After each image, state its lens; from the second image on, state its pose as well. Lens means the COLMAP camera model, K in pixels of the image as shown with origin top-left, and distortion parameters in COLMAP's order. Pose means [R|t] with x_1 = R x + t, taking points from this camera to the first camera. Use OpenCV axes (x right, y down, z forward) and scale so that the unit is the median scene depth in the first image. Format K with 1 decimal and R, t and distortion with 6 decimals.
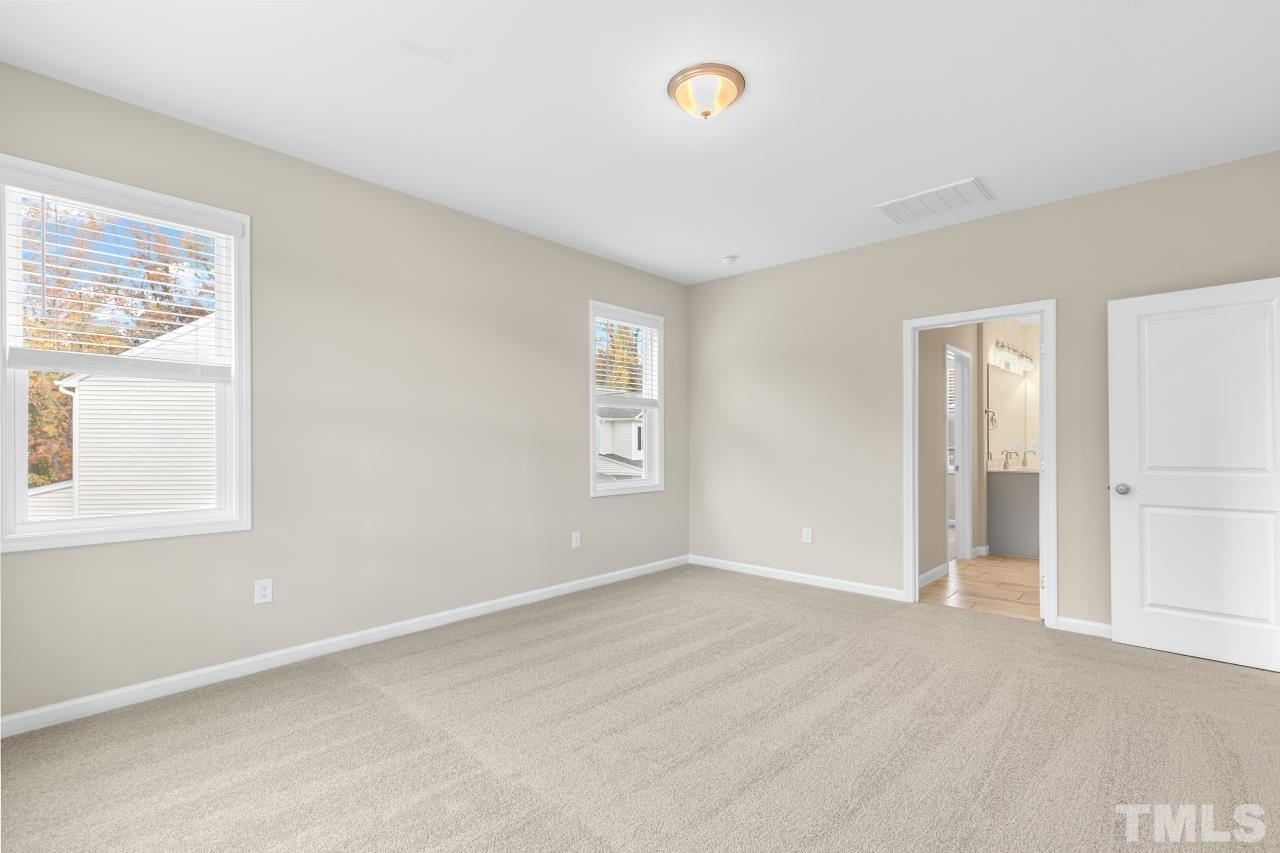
lens RADIAL K [[587.9, 0, 647.4], [0, 587.9, 433.2], [0, 0, 1]] dist [0.000639, 0.000033]
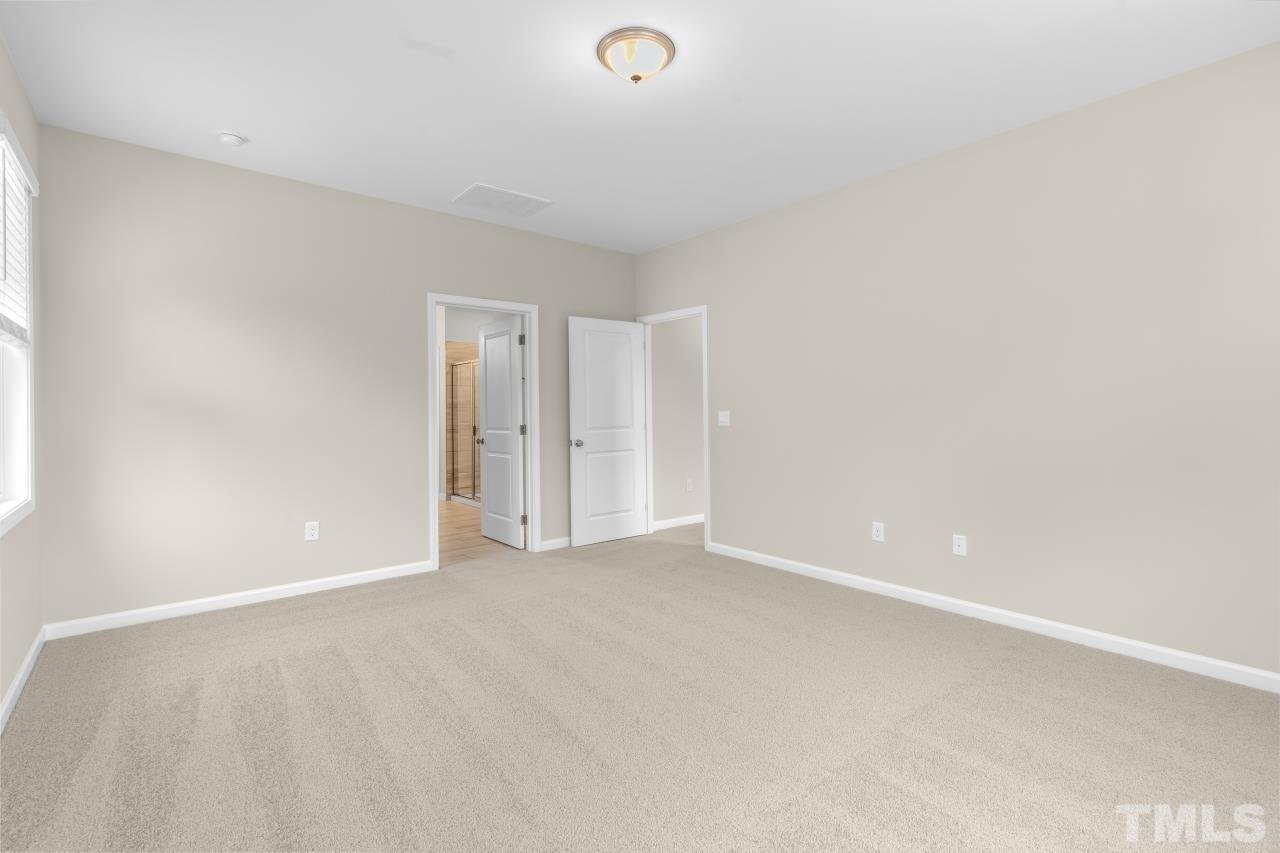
lens RADIAL K [[587.9, 0, 649.1], [0, 587.9, 414.7], [0, 0, 1]] dist [0.000639, 0.000033]
pose [[0.117148, 0.003045, 0.993110, -0.521717], [0.002501, 0.999991, -0.003361, 0.022588], [-0.993111, 0.002877, 0.117140, 0.507868]]
